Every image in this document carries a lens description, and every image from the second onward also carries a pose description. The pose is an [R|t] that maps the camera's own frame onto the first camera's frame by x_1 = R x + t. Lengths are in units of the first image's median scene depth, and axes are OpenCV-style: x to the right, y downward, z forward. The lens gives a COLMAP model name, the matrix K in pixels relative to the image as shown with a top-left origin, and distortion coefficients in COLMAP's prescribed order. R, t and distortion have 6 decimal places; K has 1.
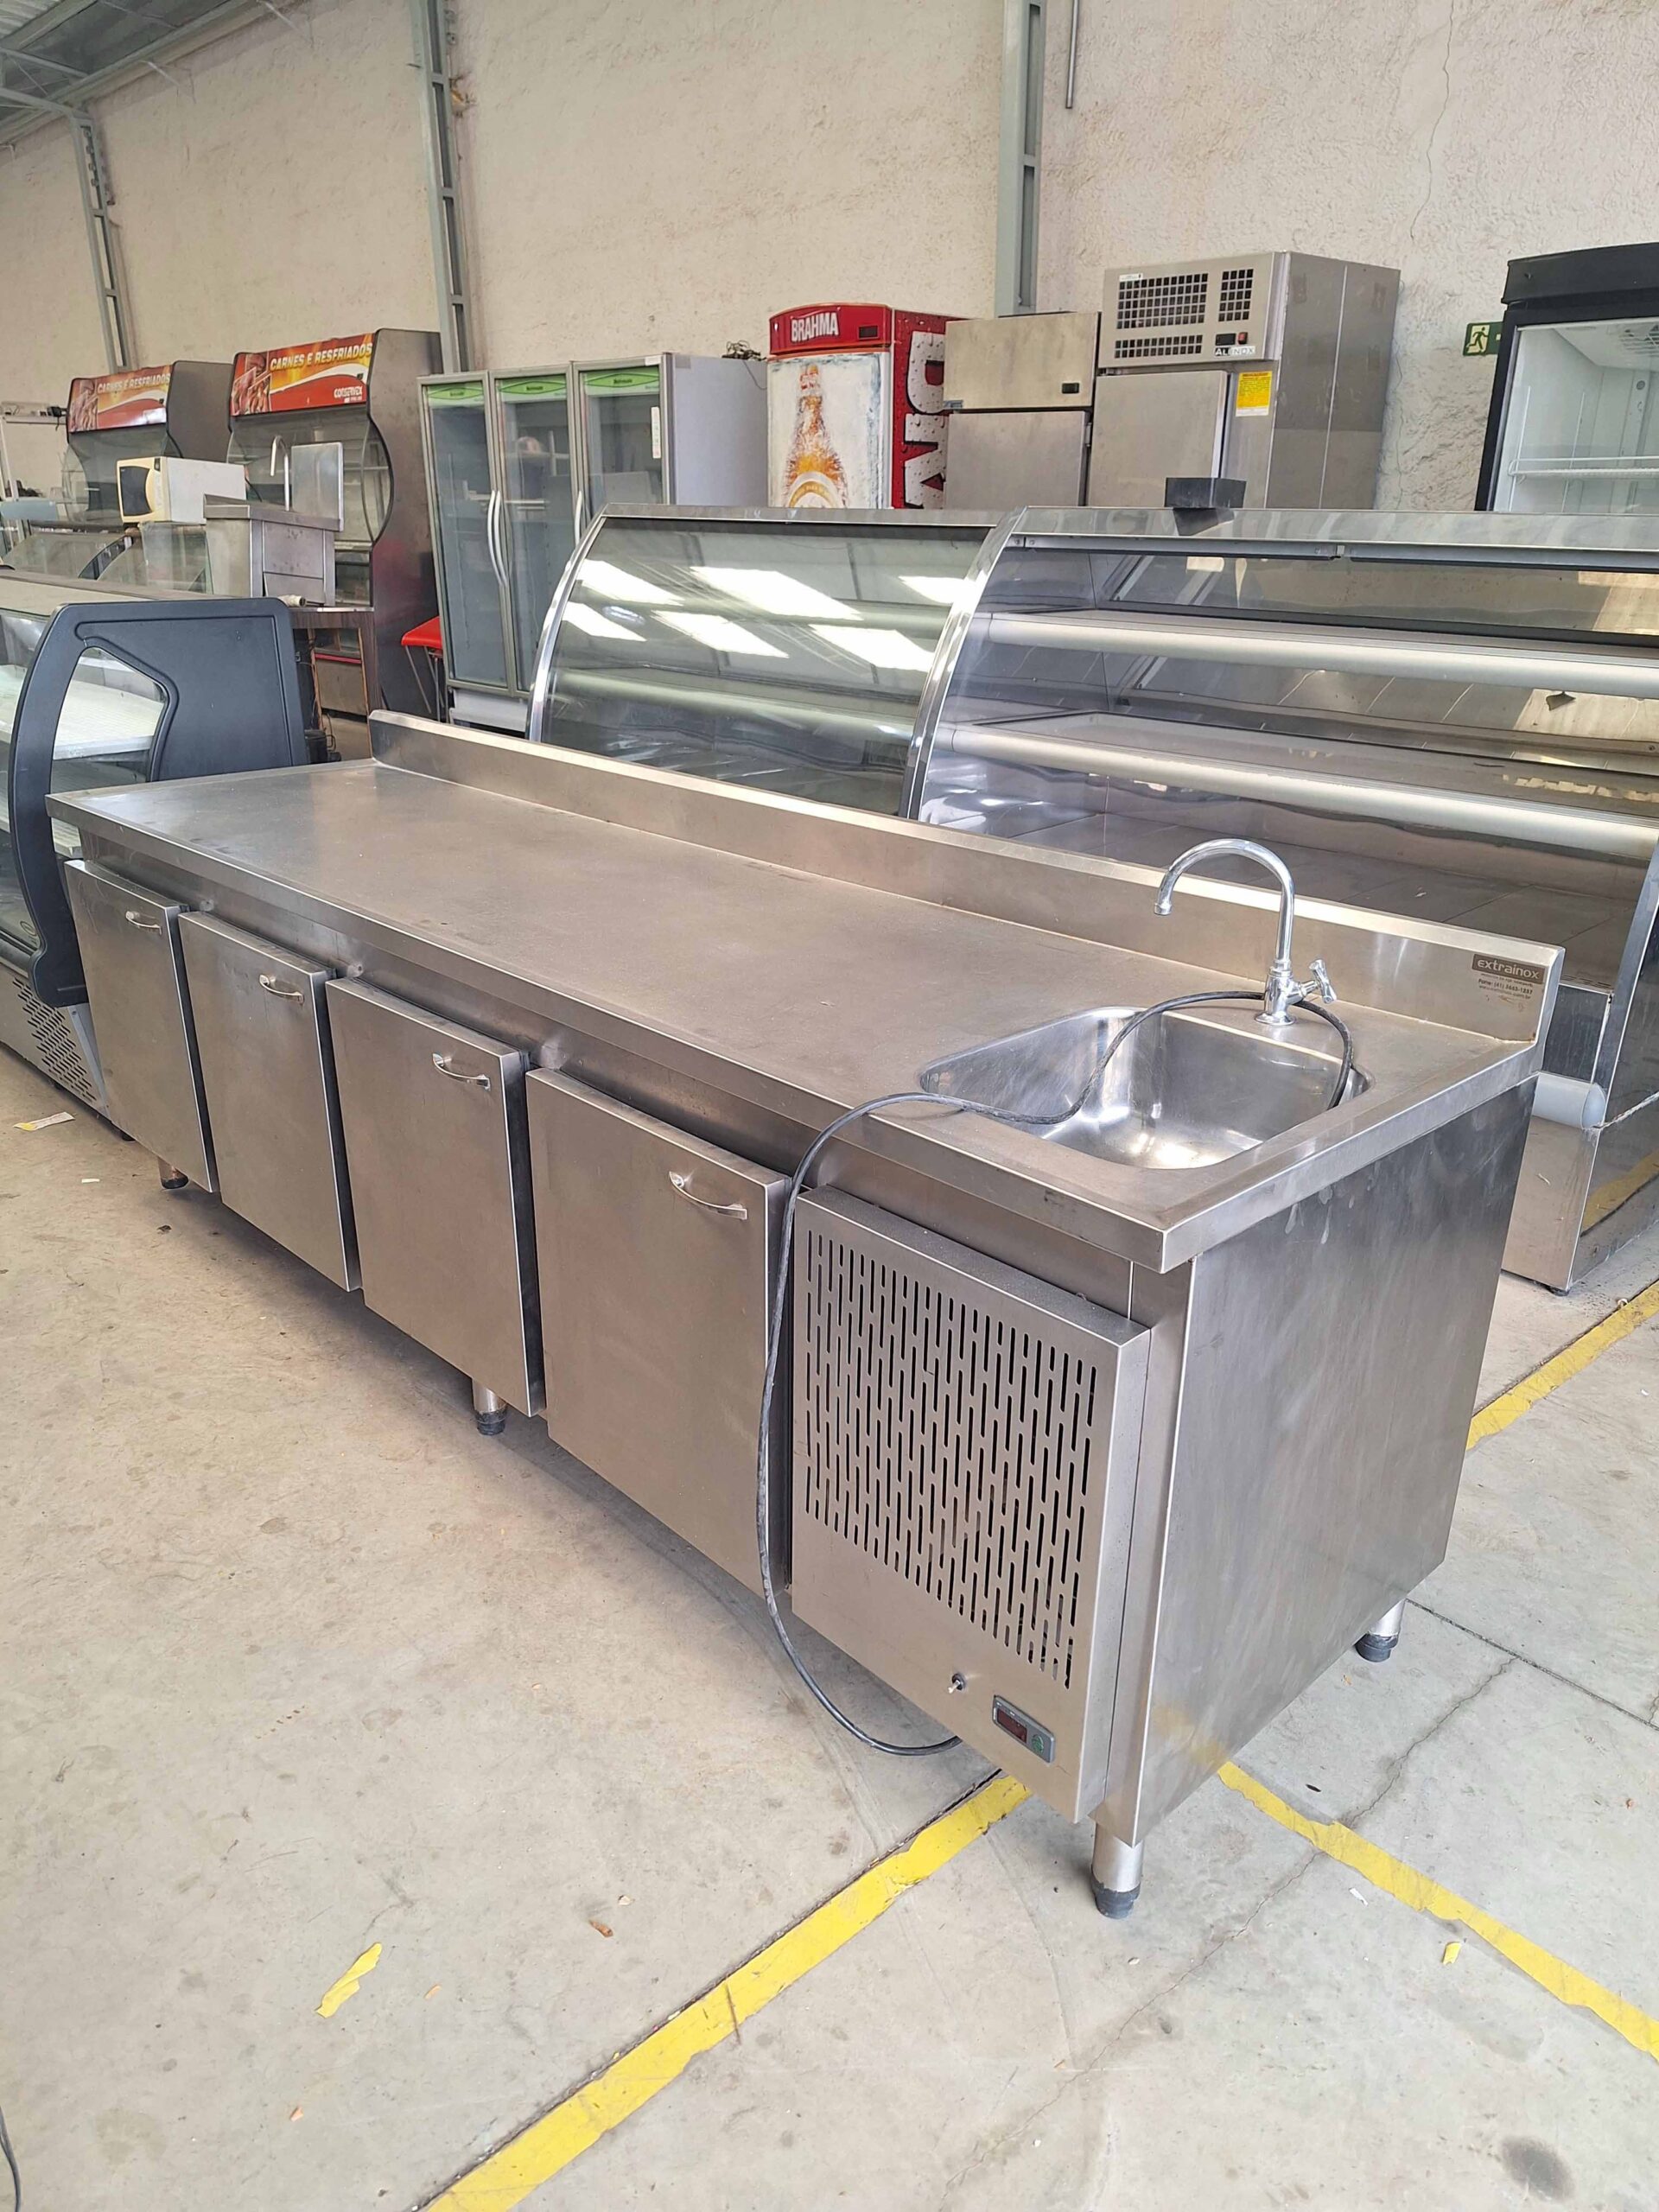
lens RADIAL K [[1540.7, 0, 795.3], [0, 1540.7, 1122.8], [0, 0, 1]] dist [0.064329, -0.070235]
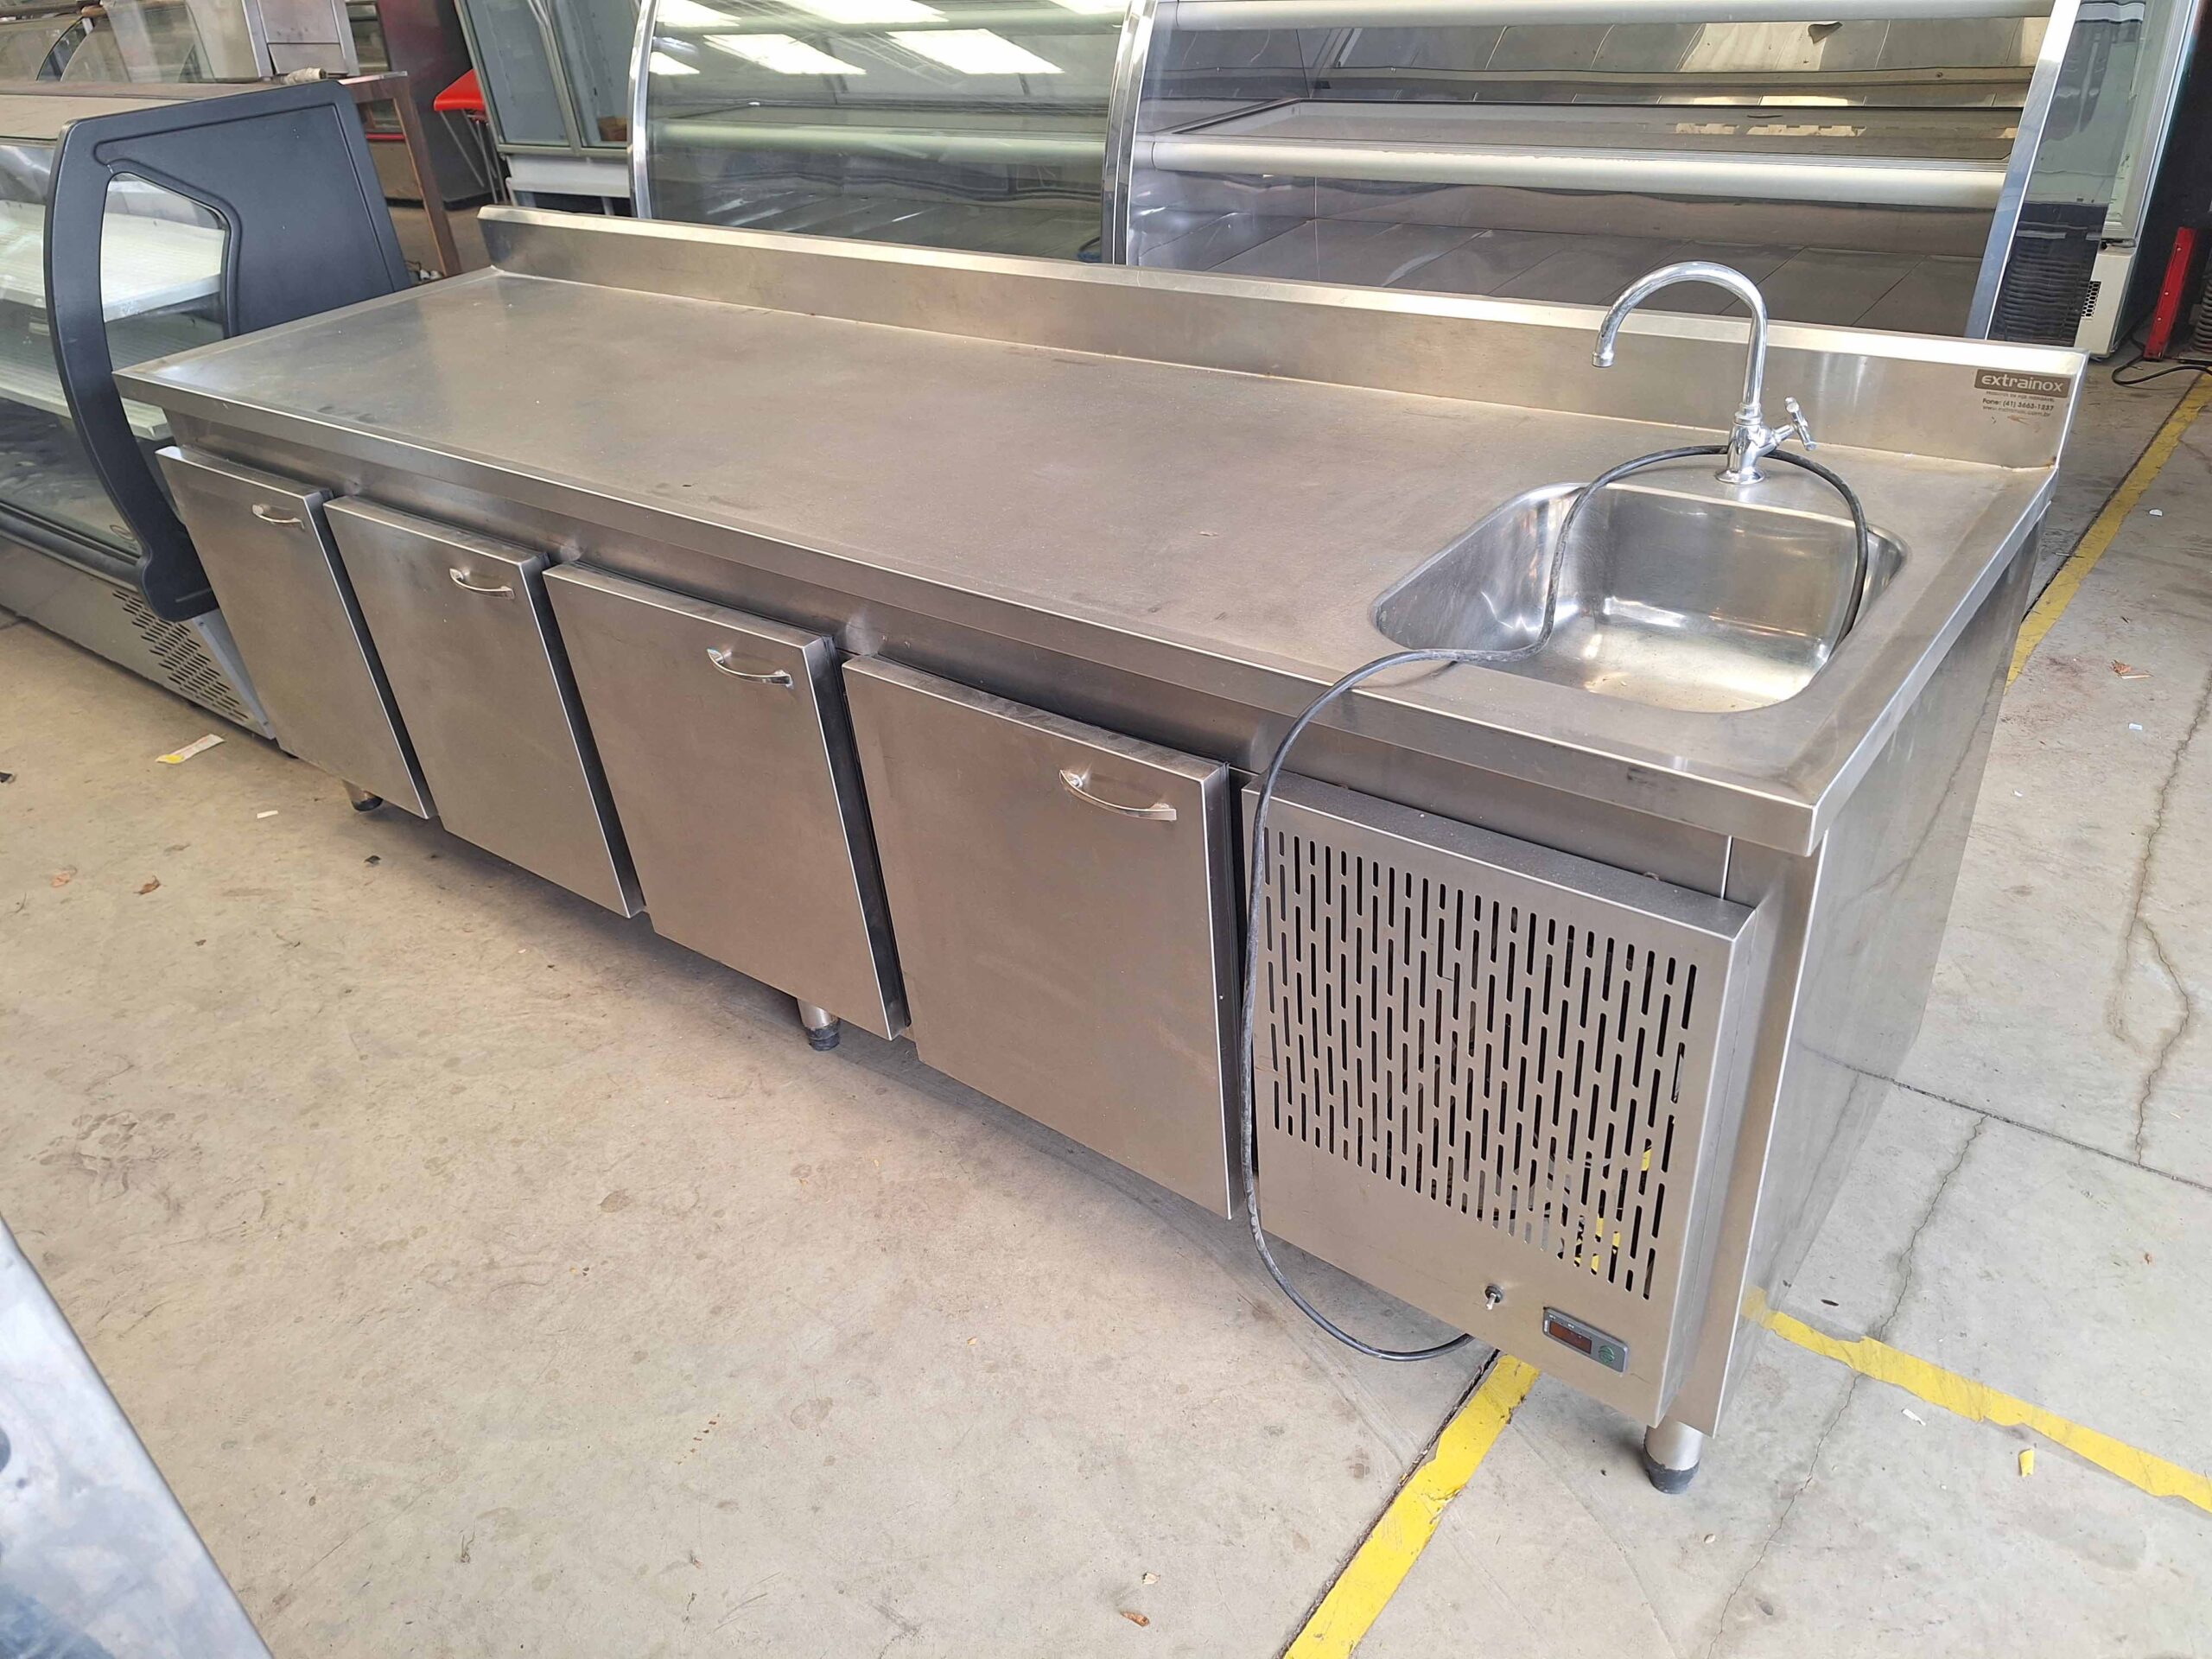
lens RADIAL K [[1540.7, 0, 1102.9], [0, 1540.7, 831.0], [0, 0, 1]] dist [0.064329, -0.070235]
pose [[0.983443, -0.159902, 0.085274, -0.122541], [0.142980, 0.973767, 0.177018, -0.072289], [-0.111343, -0.161895, 0.980506, 0.162680]]
